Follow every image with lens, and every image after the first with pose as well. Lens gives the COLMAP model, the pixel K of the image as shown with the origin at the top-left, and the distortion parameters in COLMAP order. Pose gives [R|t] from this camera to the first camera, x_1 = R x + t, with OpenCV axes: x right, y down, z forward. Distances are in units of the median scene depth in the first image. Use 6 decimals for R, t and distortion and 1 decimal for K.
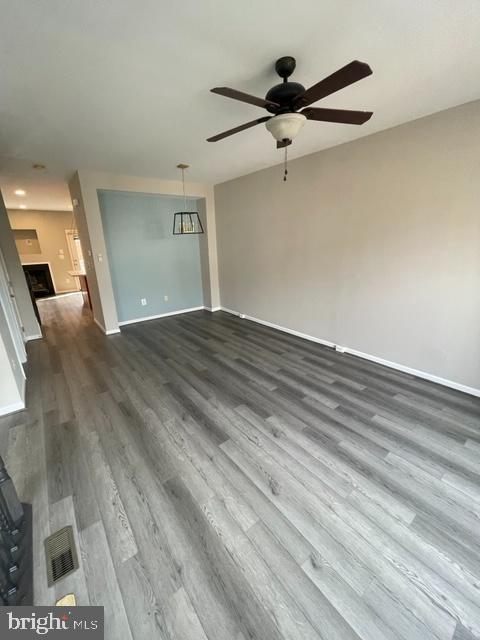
lens RADIAL K [[256.0, 0, 238.0], [0, 256.0, 319.7], [0, 0, 1]] dist [-0.001075, 0.000604]
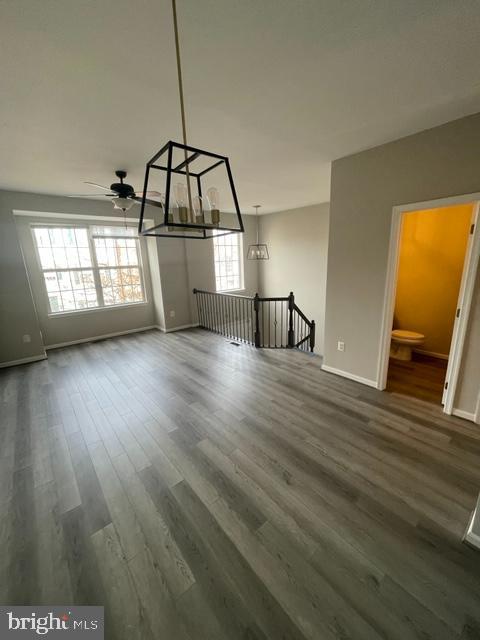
lens RADIAL K [[256.0, 0, 241.9], [0, 256.0, 320.3], [0, 0, 1]] dist [-0.001075, 0.000604]
pose [[-0.997775, 0.061604, -0.025501, -0.376395], [0.039436, 0.853685, 0.519294, -0.628687], [0.053760, 0.517133, -0.854215, 2.029346]]
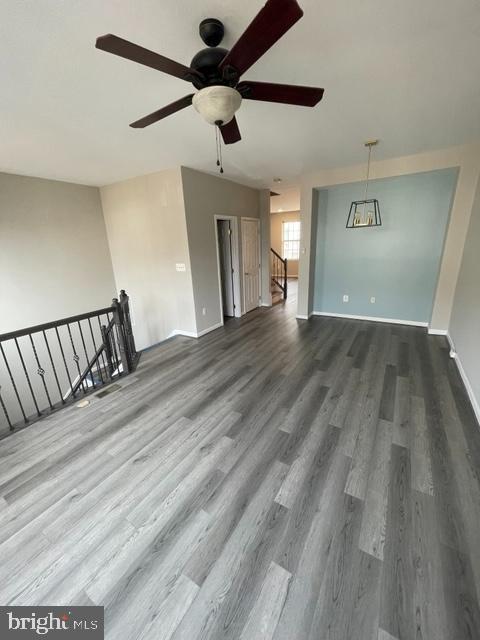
lens RADIAL K [[256.0, 0, 241.4], [0, 256.0, 317.6], [0, 0, 1]] dist [-0.001075, 0.000604]
pose [[0.346633, 0.280074, -0.895212, 0.762764], [-0.244884, 0.948305, 0.201864, -0.200920], [0.905471, 0.149250, 0.397300, 0.562021]]
